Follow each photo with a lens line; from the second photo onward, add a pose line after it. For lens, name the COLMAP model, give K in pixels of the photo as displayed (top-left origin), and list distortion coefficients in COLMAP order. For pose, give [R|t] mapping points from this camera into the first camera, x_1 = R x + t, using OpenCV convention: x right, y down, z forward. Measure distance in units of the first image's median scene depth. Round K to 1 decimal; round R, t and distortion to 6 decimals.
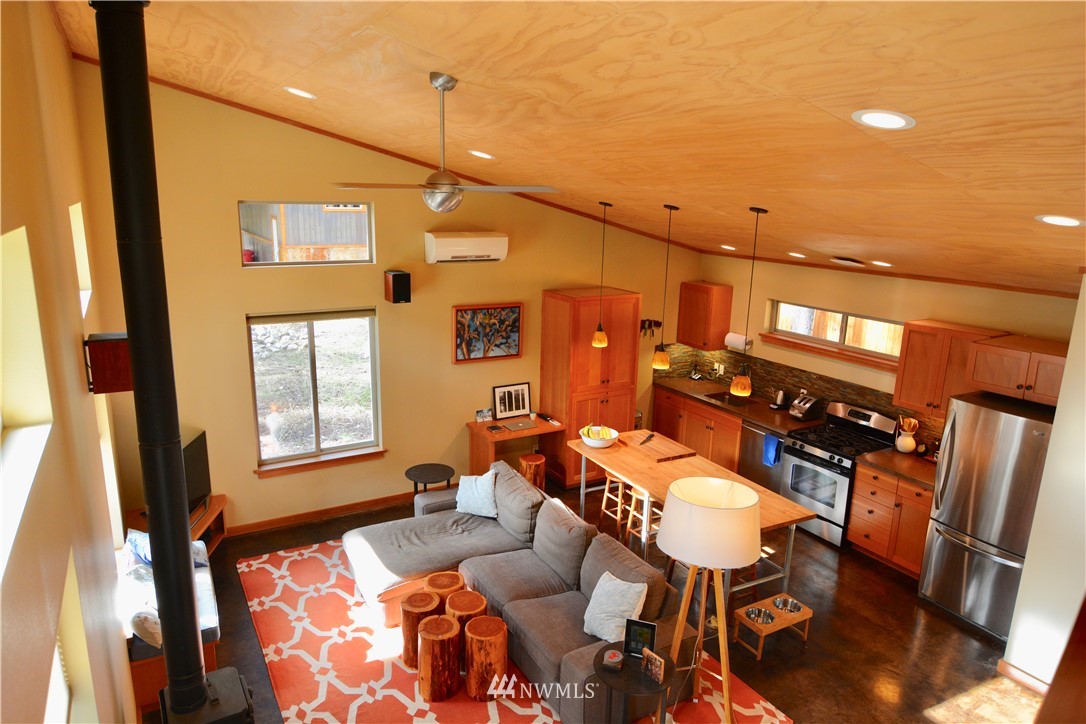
lens RADIAL K [[706.1, 0, 533.0], [0, 706.1, 354.2], [0, 0, 1]] dist [-0.008996, -0.006501]
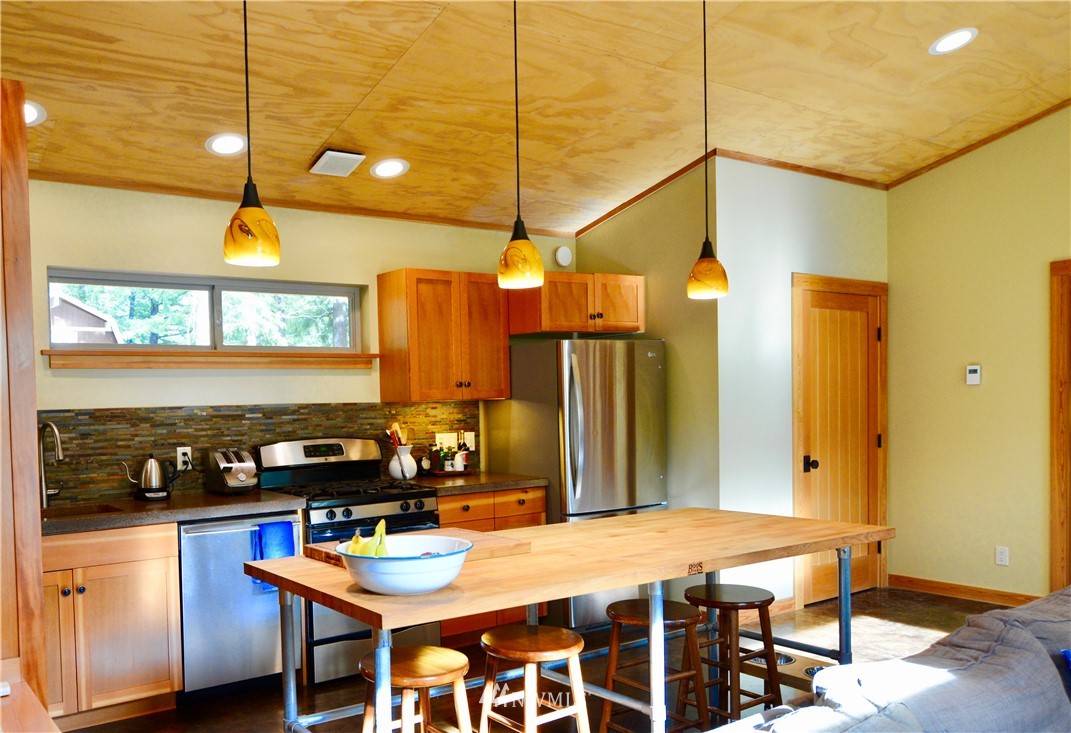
lens RADIAL K [[870.6, 0, 434.1], [0, 870.6, 437.1], [0, 0, 1]] dist [-0.000348, -0.007449]
pose [[-0.071249, -0.062876, 0.995475, -0.226106], [0.245279, 0.966262, 0.078587, 0.039370], [-0.966831, 0.249768, -0.053423, 0.869564]]
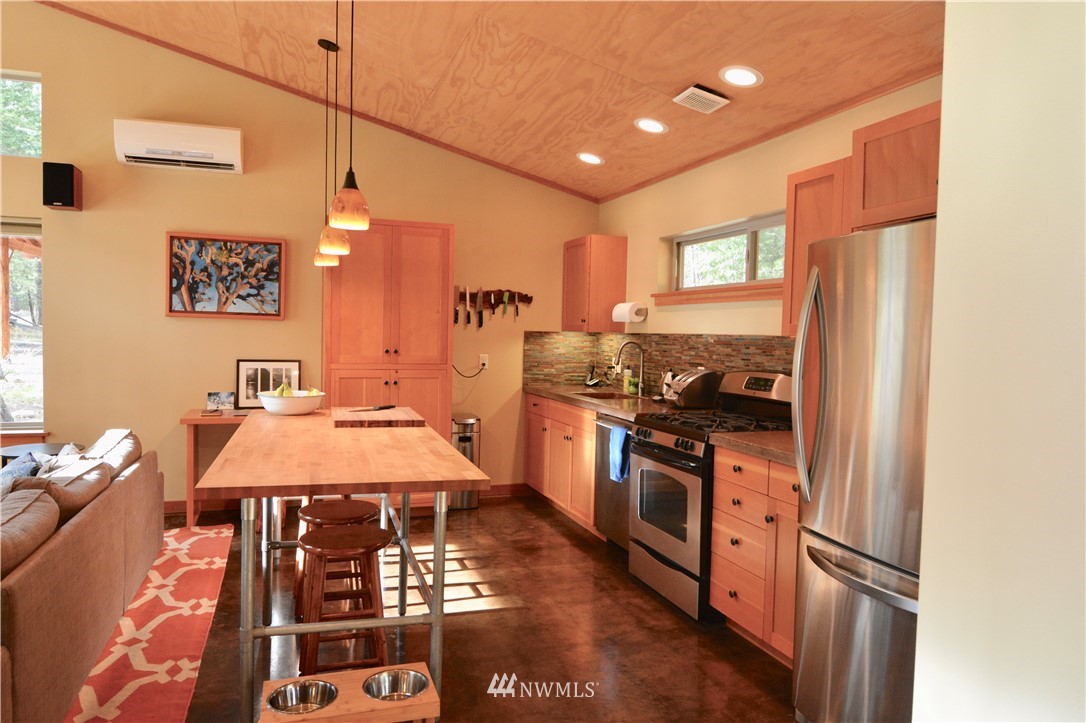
lens RADIAL K [[706.1, 0, 547.2], [0, 706.1, 363.6], [0, 0, 1]] dist [-0.008996, -0.006501]
pose [[0.984567, 0.008524, -0.174799, 0.362939], [-0.040531, 0.982763, -0.180370, 0.163055], [0.170248, 0.184671, 0.967942, 0.395732]]
